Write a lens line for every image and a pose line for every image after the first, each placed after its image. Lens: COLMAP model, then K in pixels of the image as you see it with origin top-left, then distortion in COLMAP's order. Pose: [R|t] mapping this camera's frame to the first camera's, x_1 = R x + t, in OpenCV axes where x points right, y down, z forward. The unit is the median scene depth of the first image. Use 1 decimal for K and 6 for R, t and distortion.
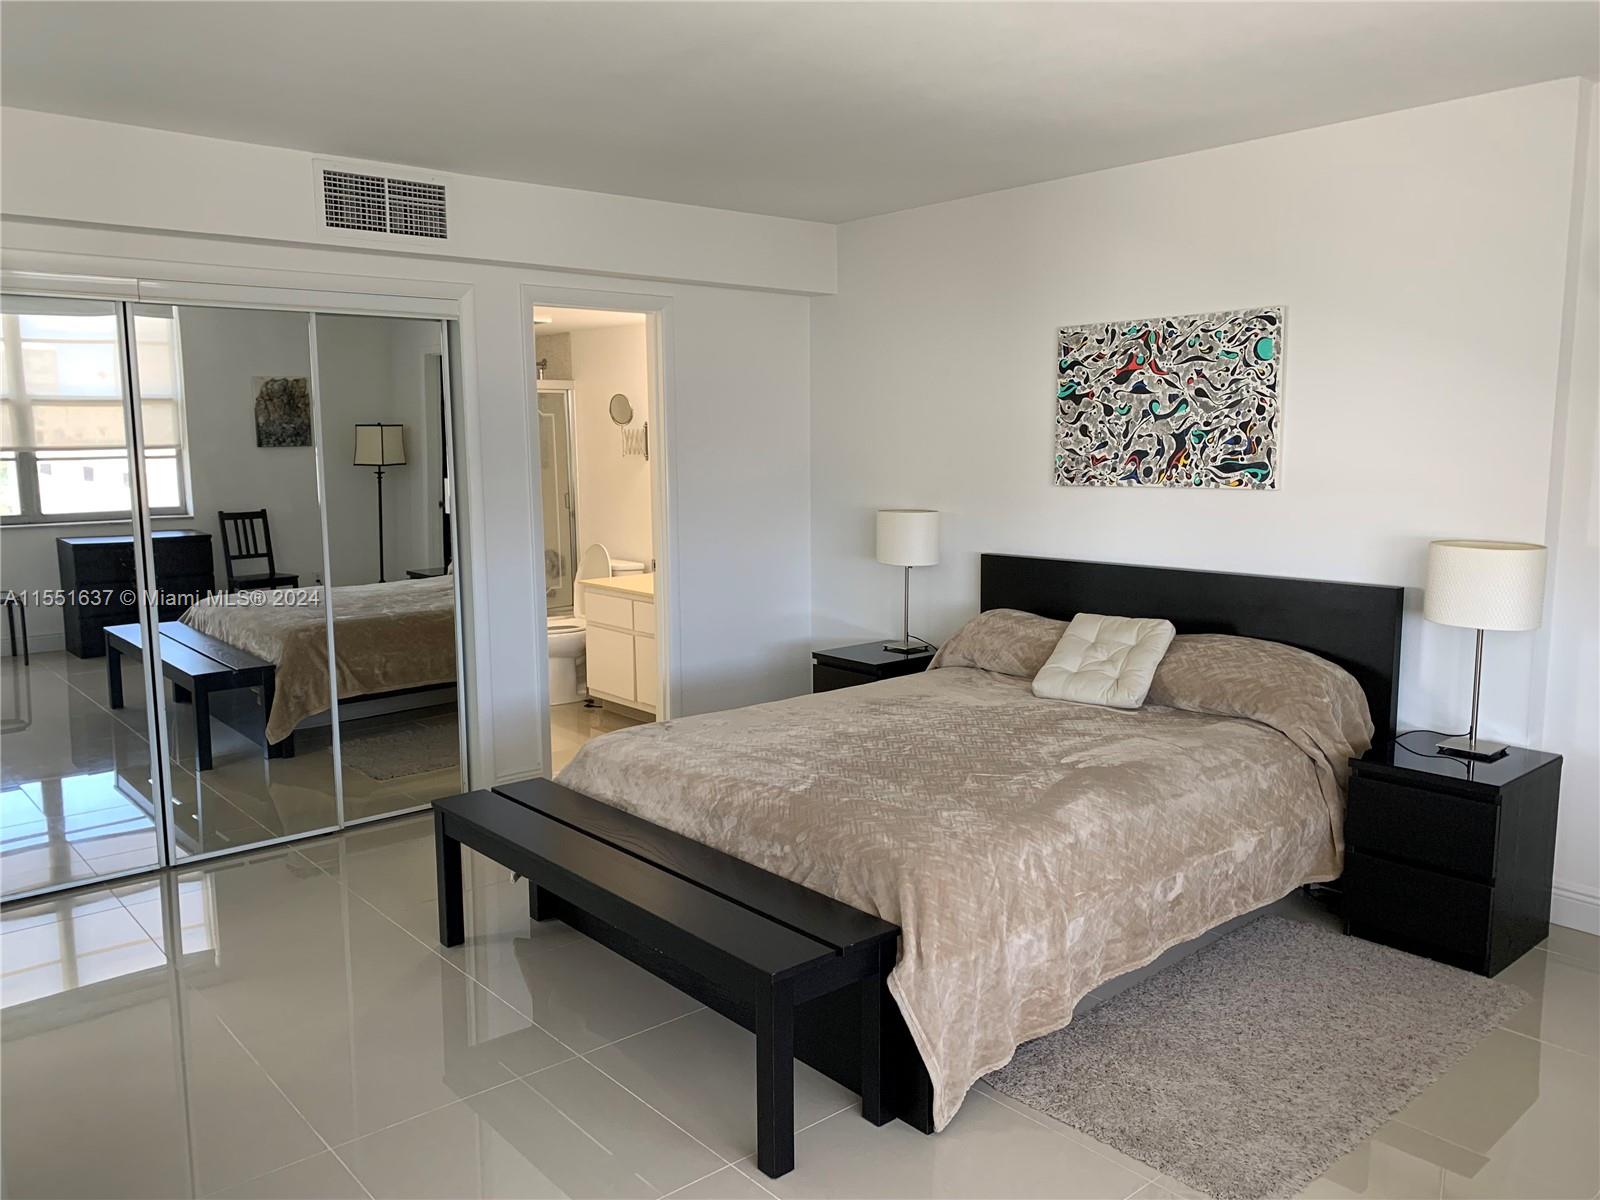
lens RADIAL K [[1234.9, 0, 800.0], [0, 1234.9, 600.0], [0, 0, 1]] dist [-0.000228, -0.012943]
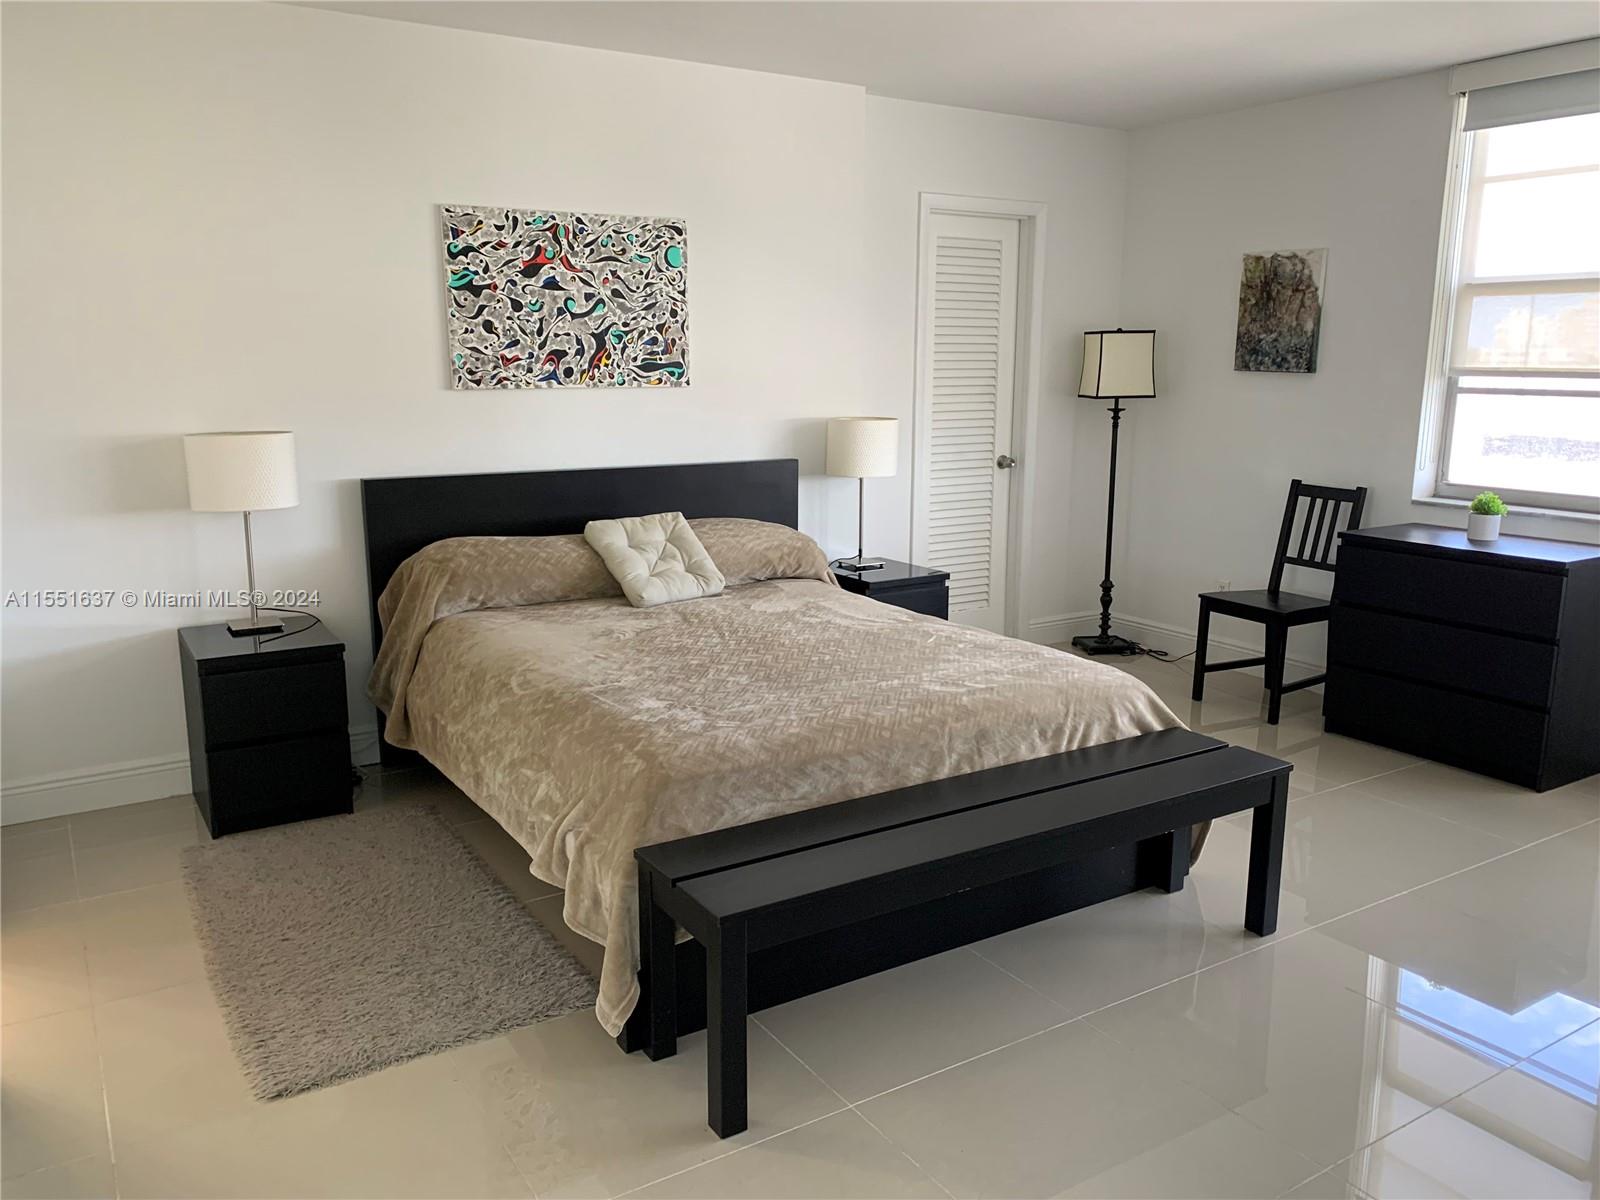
lens RADIAL K [[1234.9, 0, 800.0], [0, 1234.9, 600.0], [0, 0, 1]] dist [-0.000228, -0.012943]
pose [[0.189892, -0.178246, 0.965489, -0.670081], [0.117498, 0.980440, 0.157897, -0.061292], [-0.974749, 0.083459, 0.207121, 0.649296]]
